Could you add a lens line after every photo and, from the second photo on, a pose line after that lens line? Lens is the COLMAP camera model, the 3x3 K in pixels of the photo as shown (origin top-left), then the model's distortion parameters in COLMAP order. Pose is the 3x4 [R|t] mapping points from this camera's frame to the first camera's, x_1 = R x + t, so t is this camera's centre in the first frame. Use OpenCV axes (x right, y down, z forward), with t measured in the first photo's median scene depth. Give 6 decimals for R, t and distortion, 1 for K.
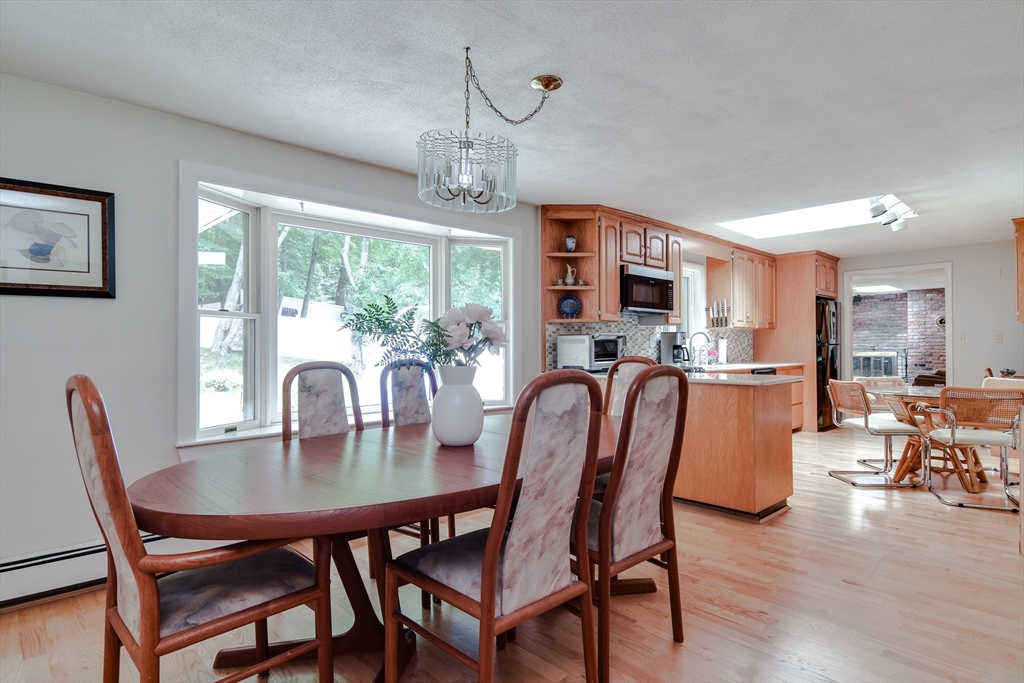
lens RADIAL K [[551.8, 0, 519.1], [0, 551.8, 340.3], [0, 0, 1]] dist [0.009813, -0.010070]
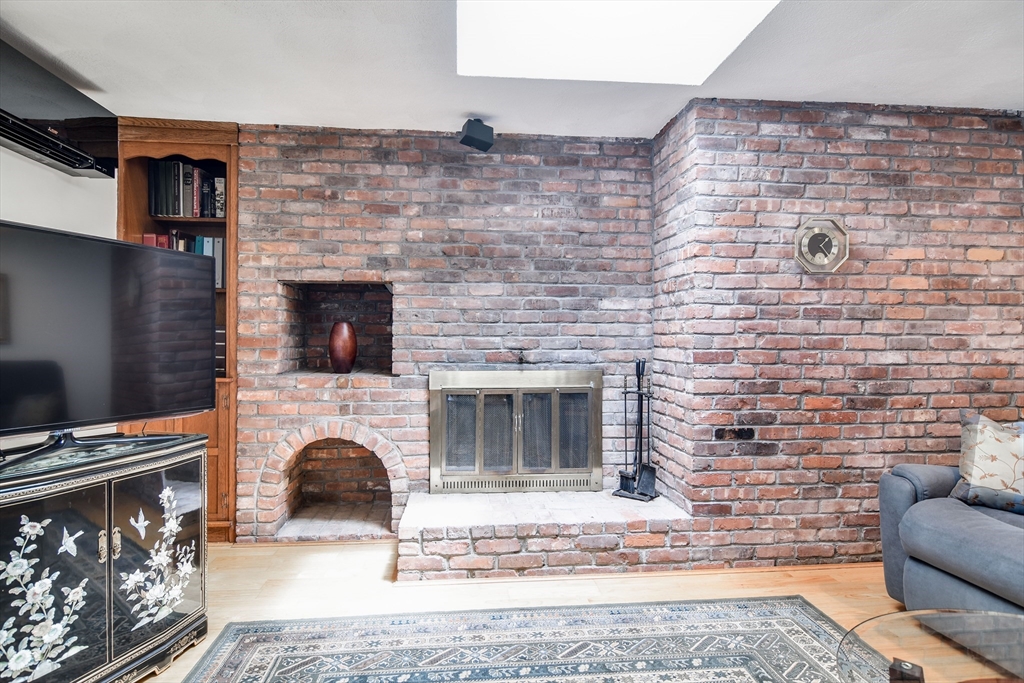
lens RADIAL K [[551.8, 0, 505.5], [0, 551.8, 342.9], [0, 0, 1]] dist [0.009813, -0.010070]
pose [[0.629371, 0.000080, 0.777105, 0.825775], [-0.017569, 0.999746, 0.014126, 0.010277], [-0.776906, -0.022543, 0.629213, 1.571198]]
